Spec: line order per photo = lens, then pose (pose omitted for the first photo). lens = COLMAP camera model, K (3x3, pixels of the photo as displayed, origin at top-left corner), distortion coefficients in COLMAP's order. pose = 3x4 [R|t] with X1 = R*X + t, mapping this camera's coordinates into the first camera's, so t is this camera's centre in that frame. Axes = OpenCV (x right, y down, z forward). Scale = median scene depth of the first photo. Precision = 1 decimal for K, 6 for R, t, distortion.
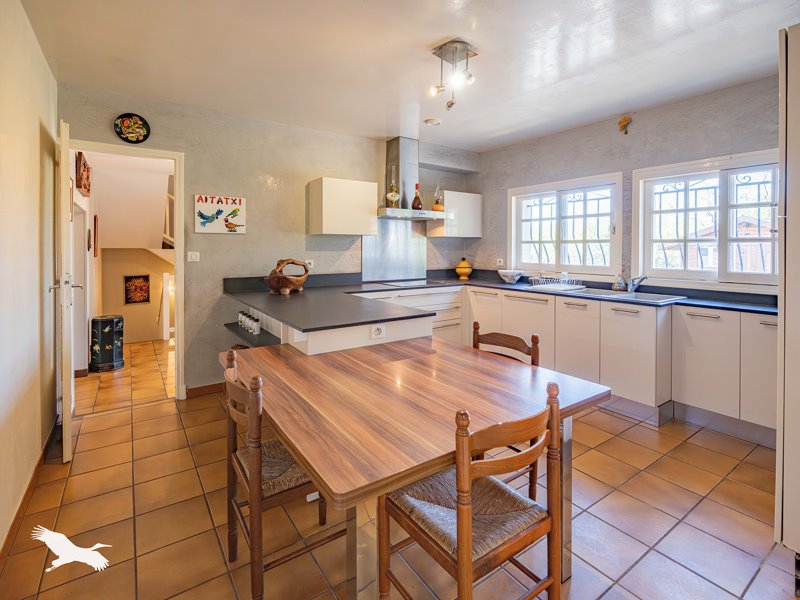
lens RADIAL K [[395.0, 0, 407.4], [0, 395.0, 247.4], [0, 0, 1]] dist [-0.002156, -0.000397]
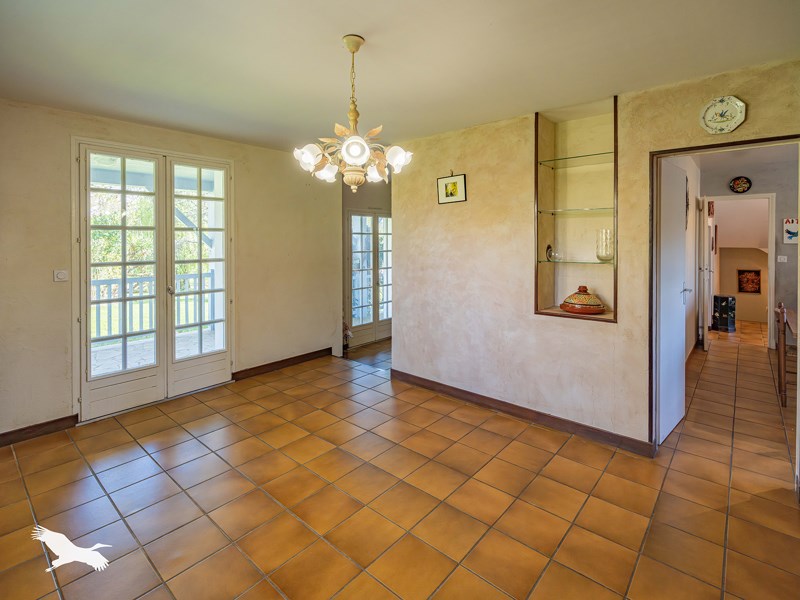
lens RADIAL K [[395.0, 0, 407.4], [0, 395.0, 247.4], [0, 0, 1]] dist [-0.002156, -0.000397]
pose [[0.243614, 0.013582, -0.969777, 0.399576], [0.003236, 0.999885, 0.014817, -0.033288], [0.969867, -0.006748, 0.243542, -0.535111]]
